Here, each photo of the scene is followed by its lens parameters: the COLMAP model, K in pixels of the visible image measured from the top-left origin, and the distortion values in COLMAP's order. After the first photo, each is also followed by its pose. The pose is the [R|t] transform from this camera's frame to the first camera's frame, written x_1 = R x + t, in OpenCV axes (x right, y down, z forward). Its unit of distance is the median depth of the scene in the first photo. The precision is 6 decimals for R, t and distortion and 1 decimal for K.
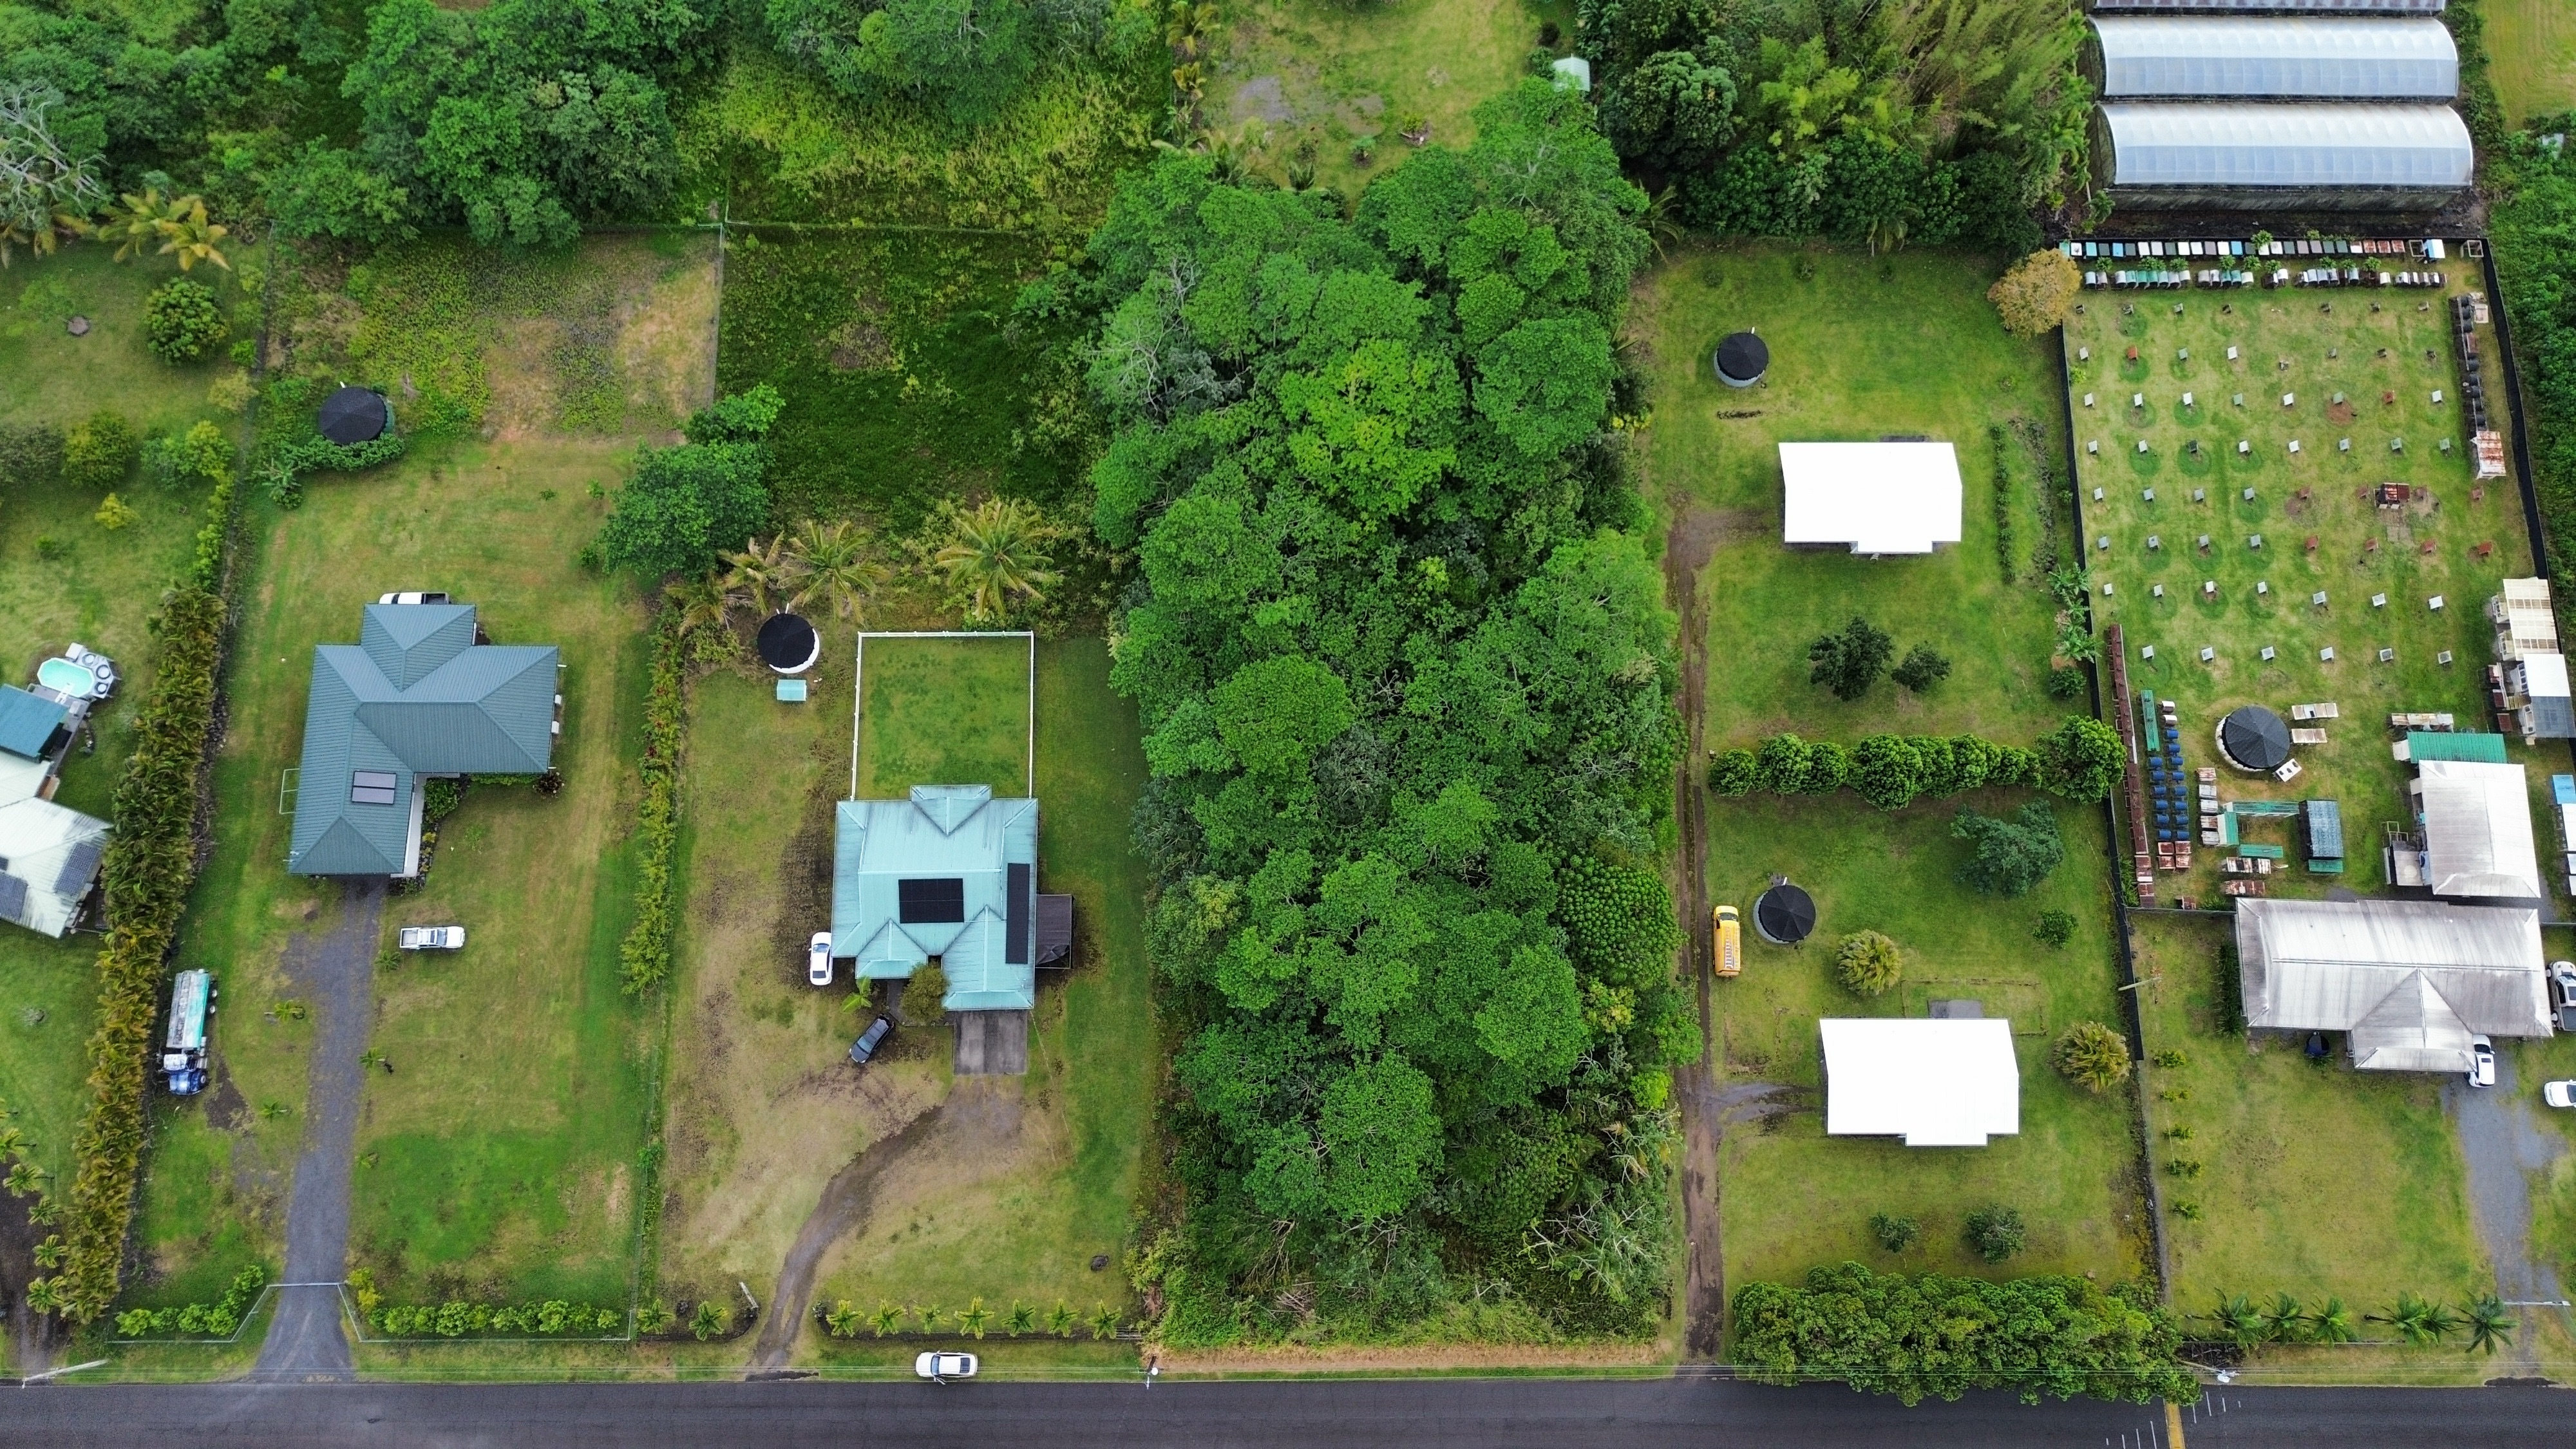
lens RADIAL K [[1794.6, 0, 1288.4], [0, 1794.6, 733.7], [0, 0, 1]] dist [0.070239, -0.074640]
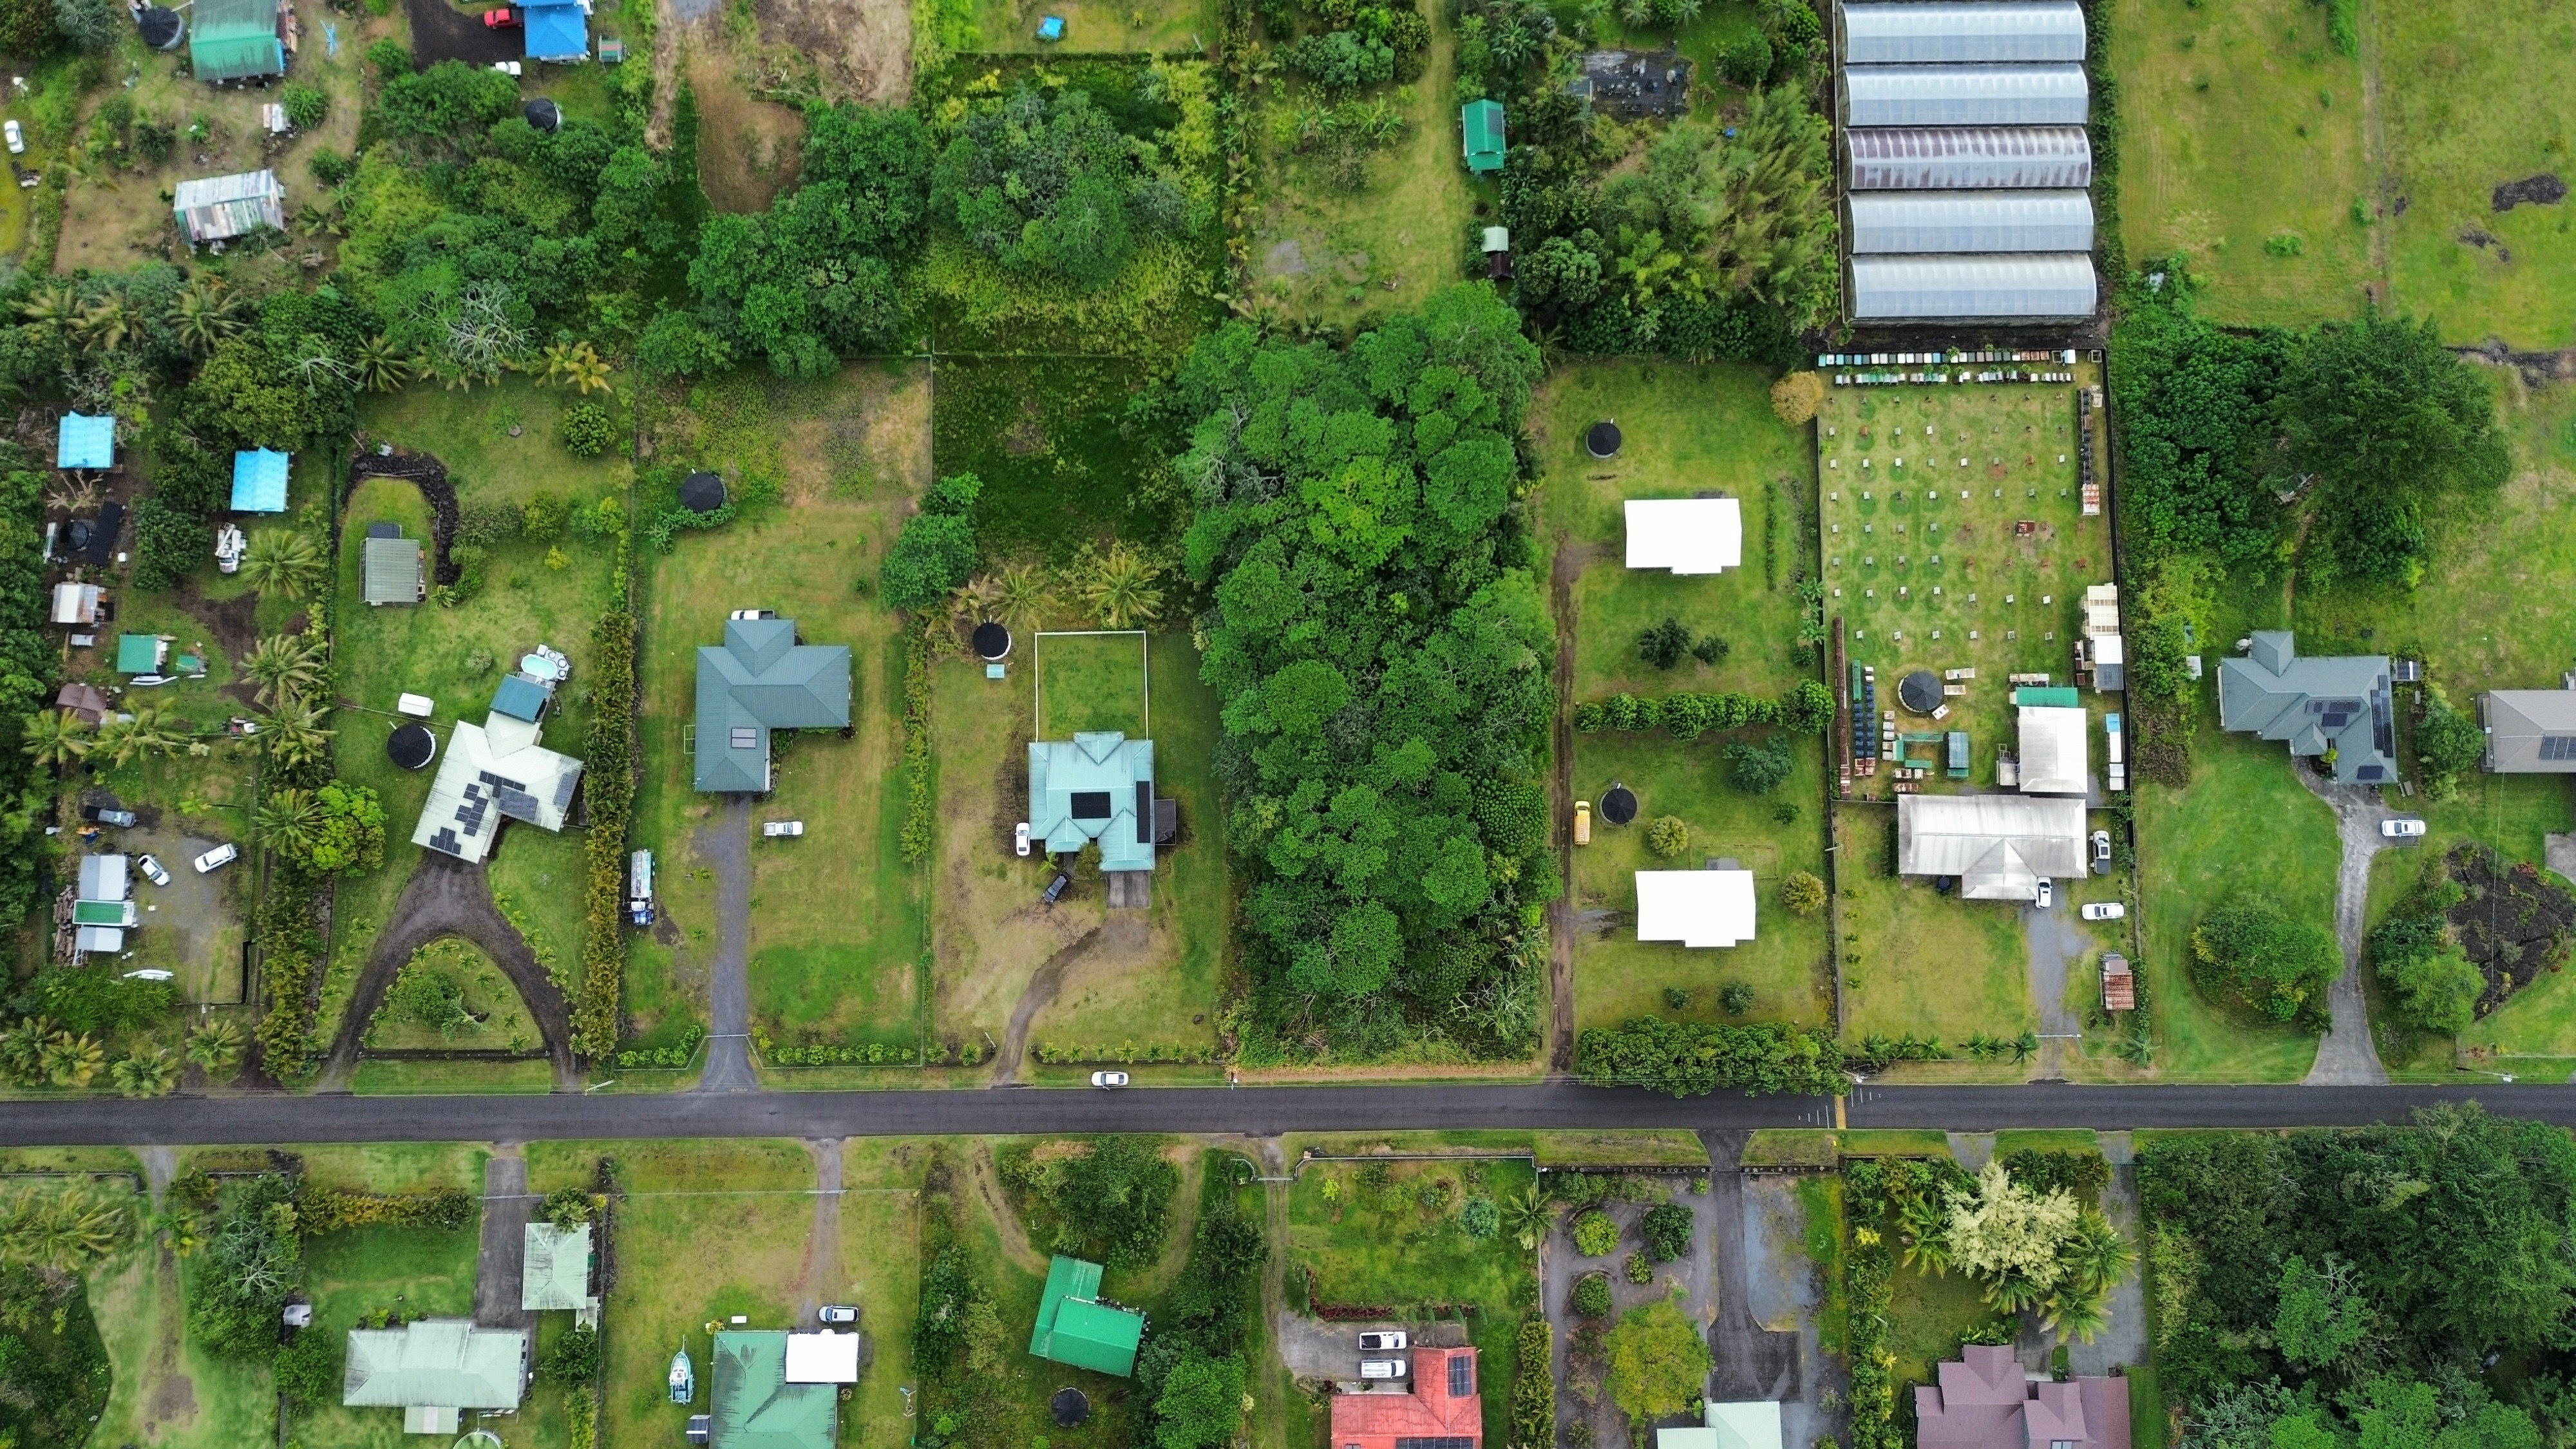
lens RADIAL K [[1833.9, 0, 1288.0], [0, 1833.9, 724.5], [0, 0, 1]] dist [0.158634, -0.404093]
pose [[0.999954, -0.008666, -0.004002, -0.012124], [0.009127, 0.990802, 0.135014, -0.195212], [0.002795, -0.135044, 0.990836, -0.614244]]
